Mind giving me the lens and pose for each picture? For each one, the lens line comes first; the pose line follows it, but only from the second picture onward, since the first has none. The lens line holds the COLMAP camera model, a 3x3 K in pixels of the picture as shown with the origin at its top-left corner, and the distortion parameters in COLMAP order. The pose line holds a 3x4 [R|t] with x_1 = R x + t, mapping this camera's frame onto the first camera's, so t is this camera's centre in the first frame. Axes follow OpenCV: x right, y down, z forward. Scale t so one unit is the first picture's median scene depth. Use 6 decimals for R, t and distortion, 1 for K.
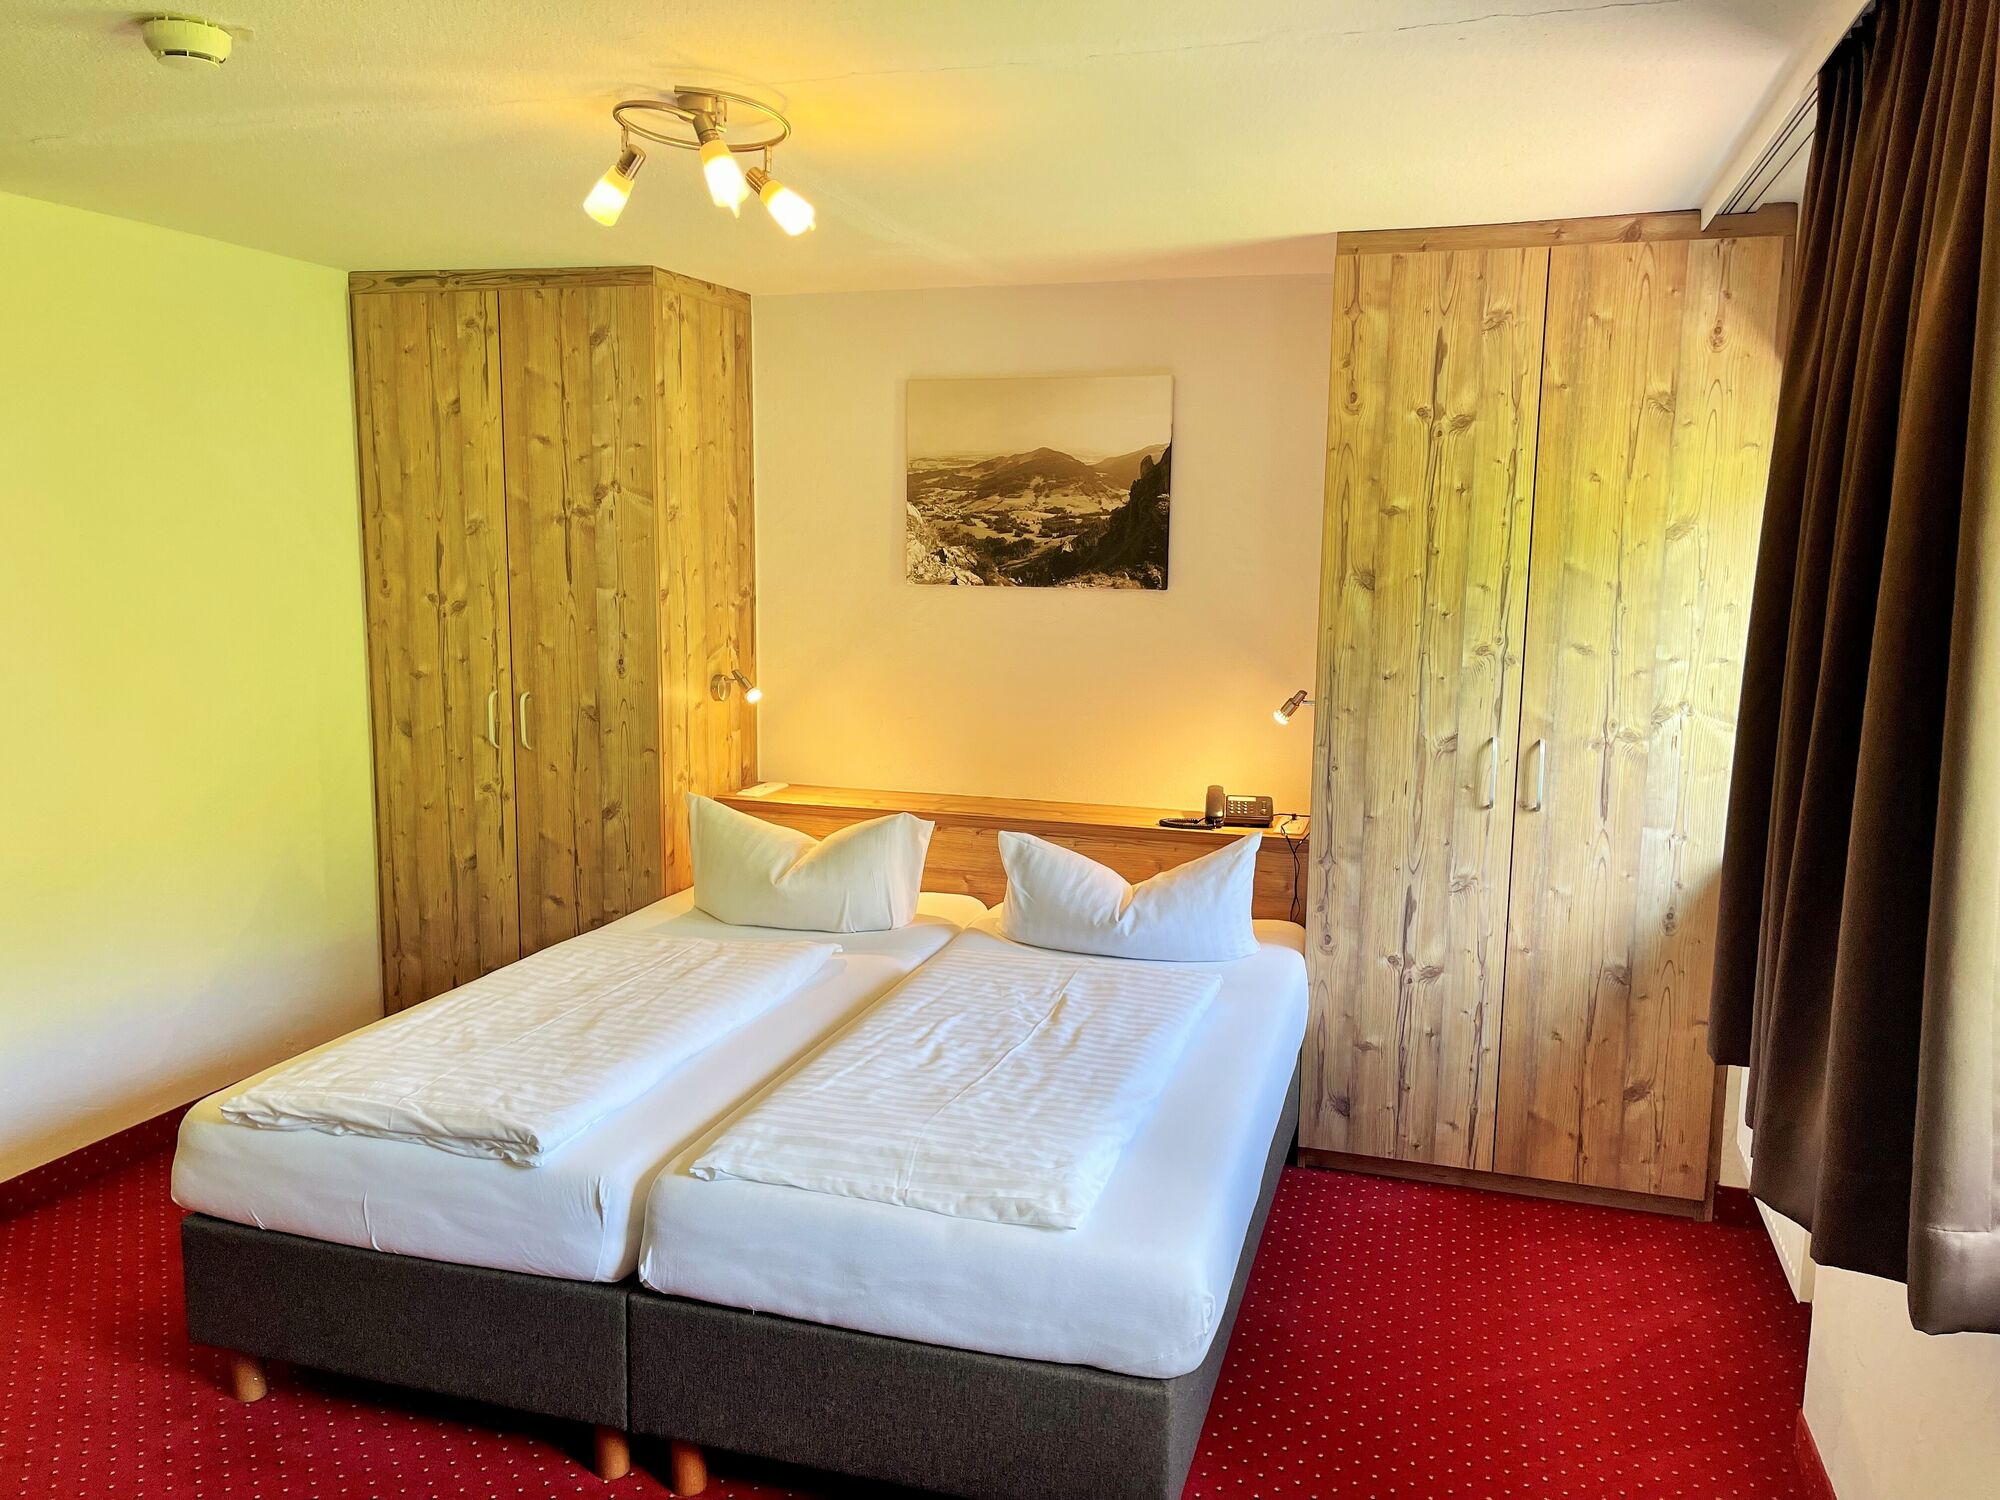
lens RADIAL K [[1533.4, 0, 1004.8], [0, 1533.4, 738.9], [0, 0, 1]] dist [0.029208, -0.002205]
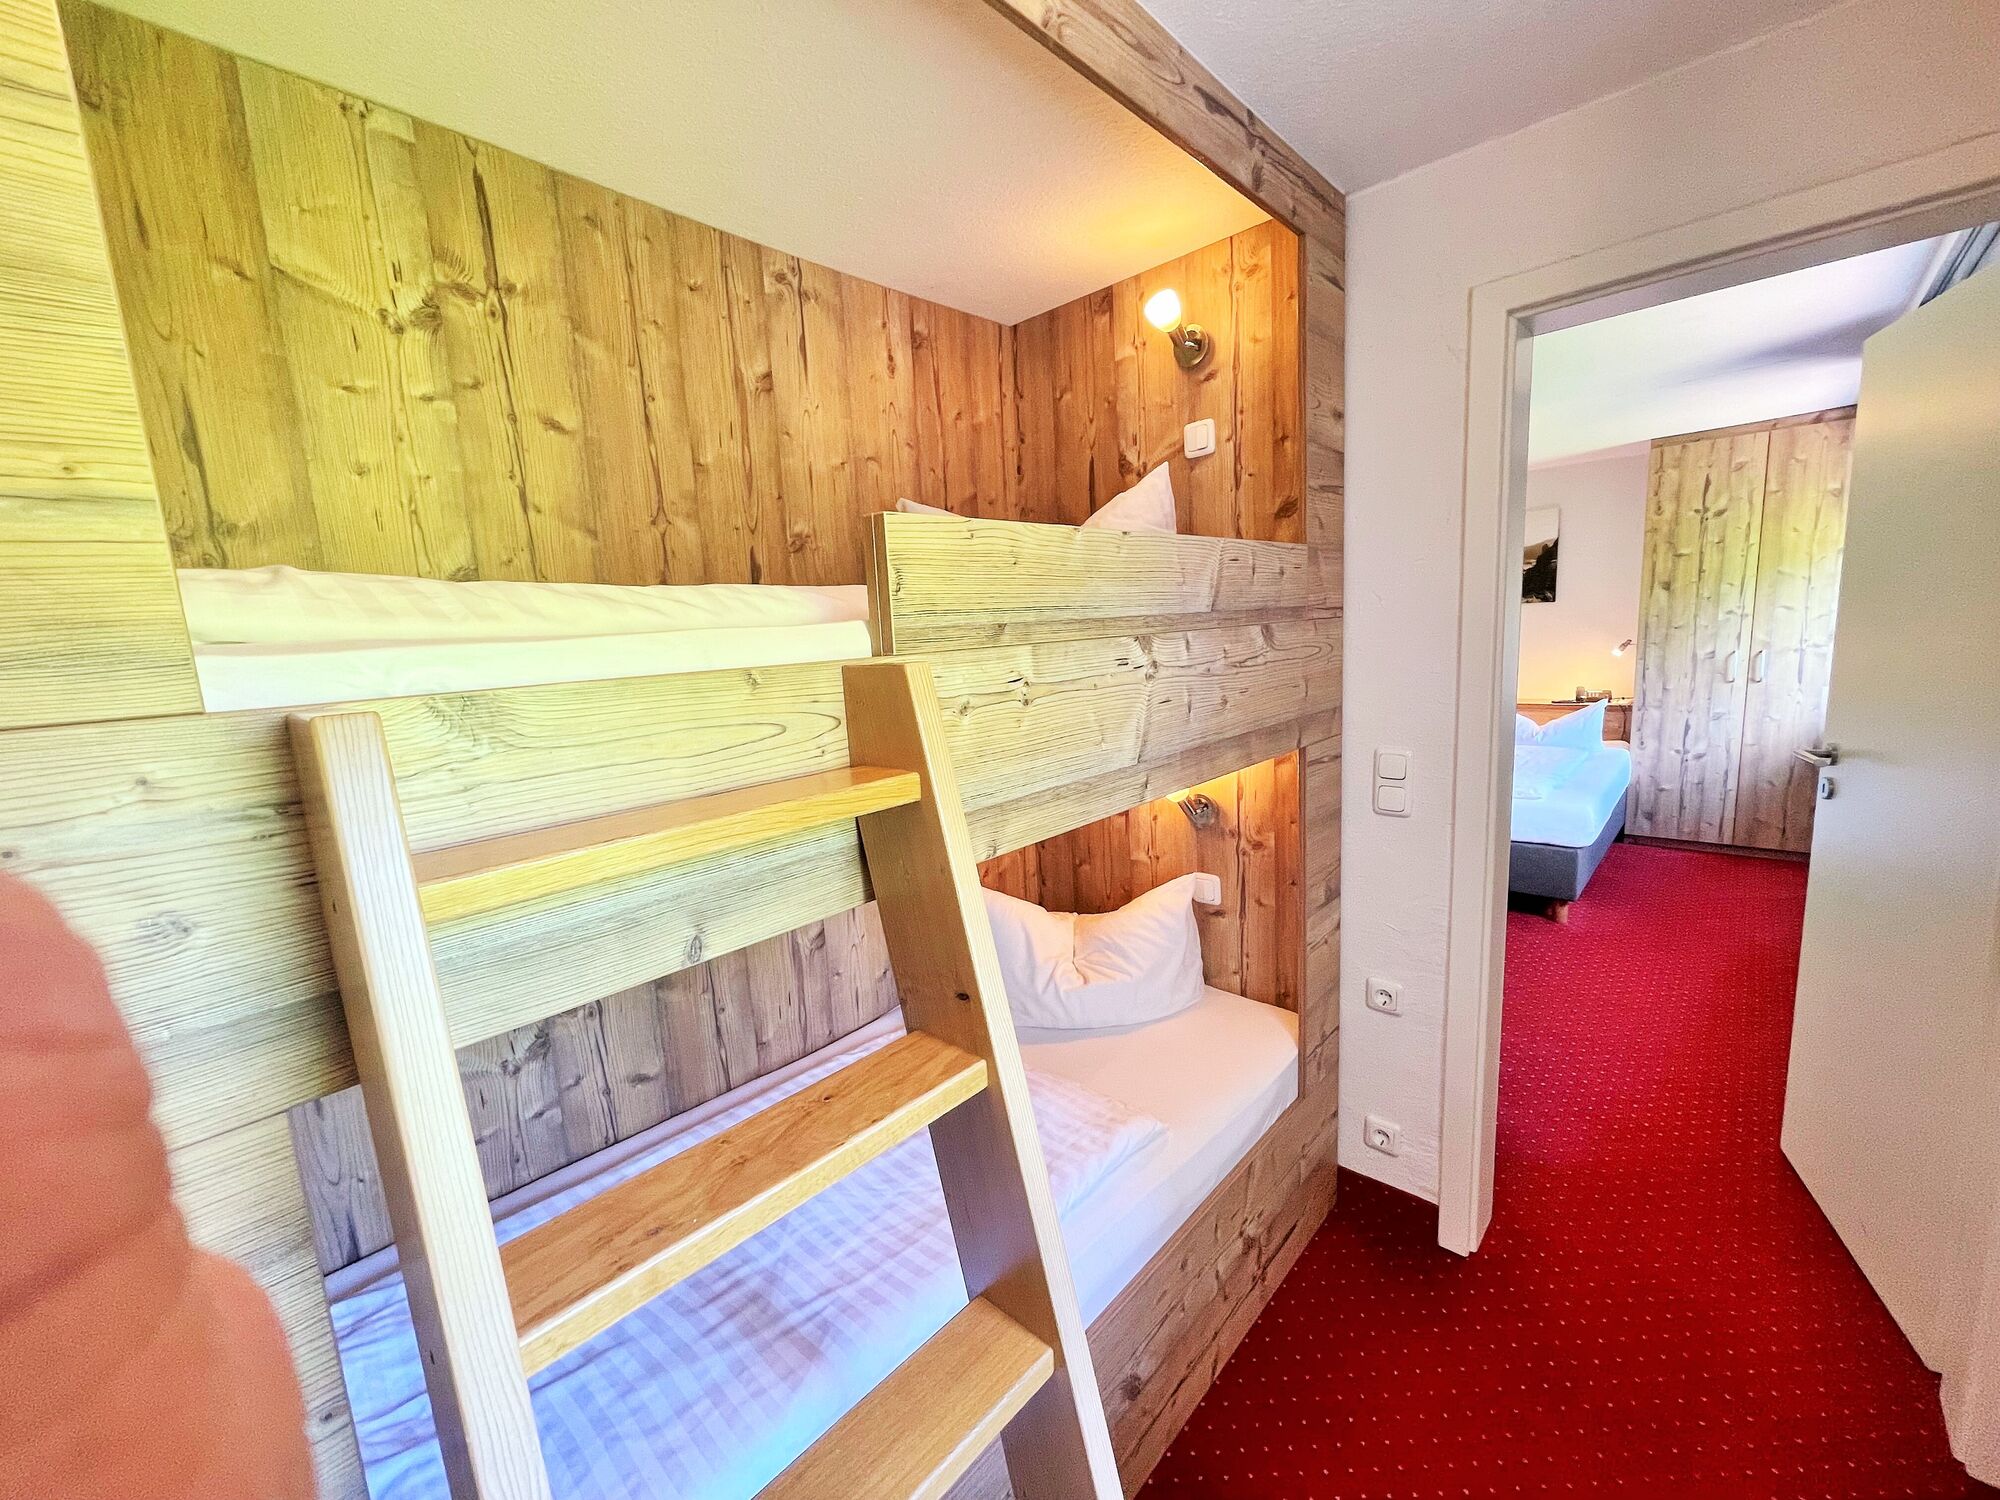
lens RADIAL K [[808.4, 0, 979.0], [0, 808.4, 754.8], [0, 0, 1]] dist [-0.010104, 0.005327]
pose [[0.893322, 0.006590, -0.449368, -0.145092], [0.001687, 0.999836, 0.018016, 0.128547], [0.449413, -0.016852, 0.893165, -0.563231]]
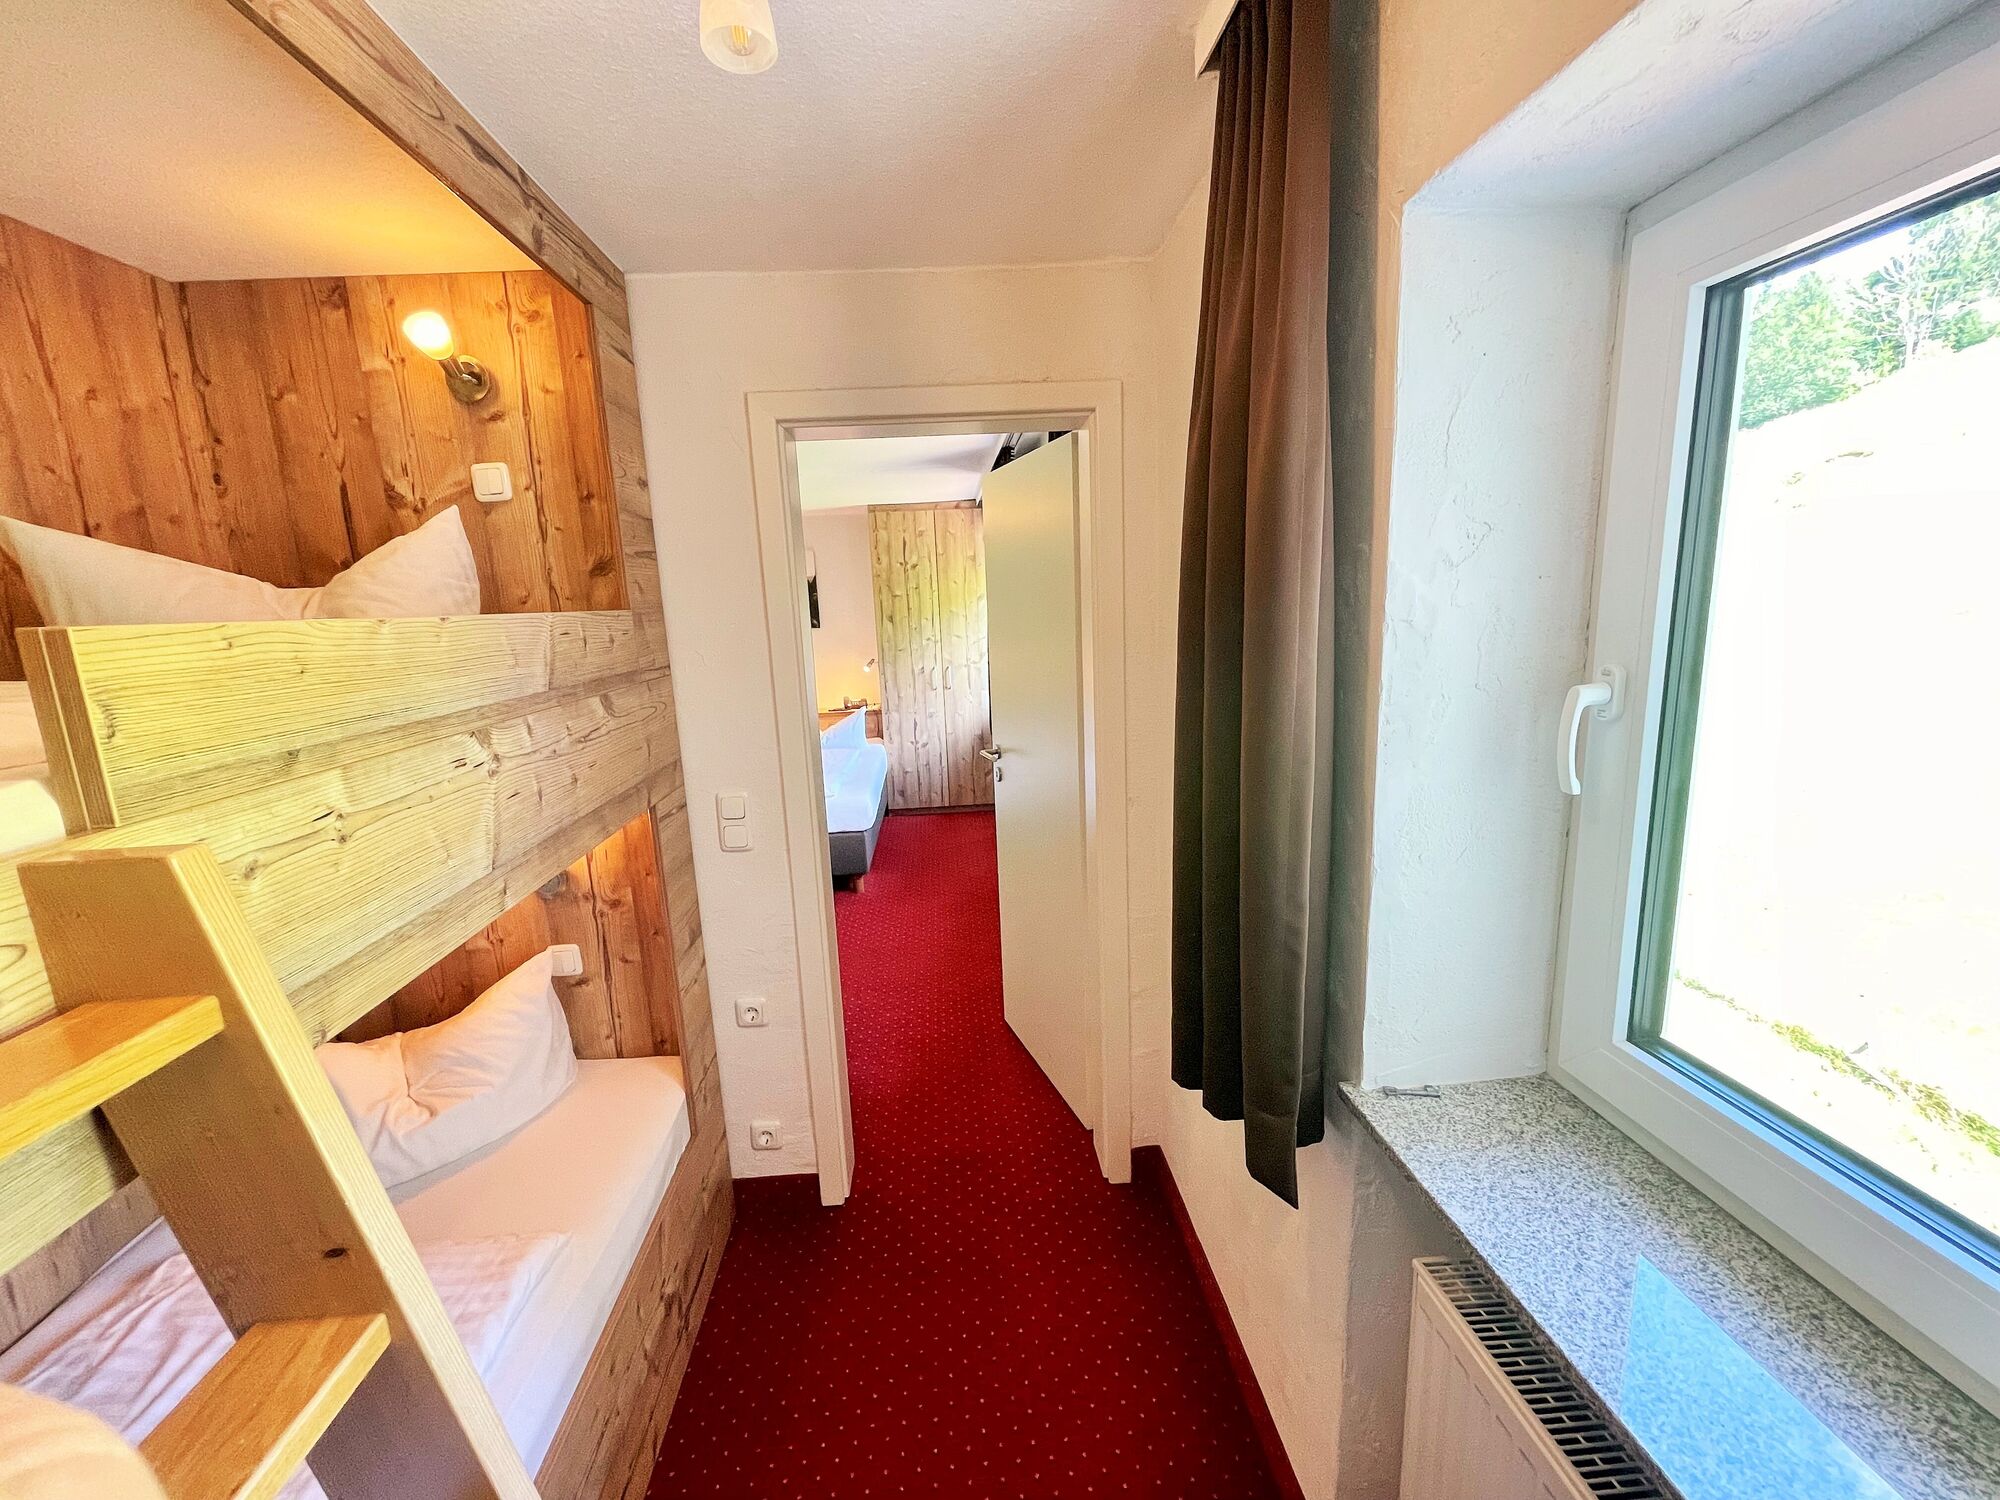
lens RADIAL K [[808.4, 0, 982.2], [0, 808.4, 754.5], [0, 0, 1]] dist [-0.010104, 0.005327]
pose [[0.935222, -0.118789, 0.333539, -0.161056], [0.107232, 0.992825, 0.052922, 0.098665], [-0.337432, -0.013728, 0.941250, -0.578841]]
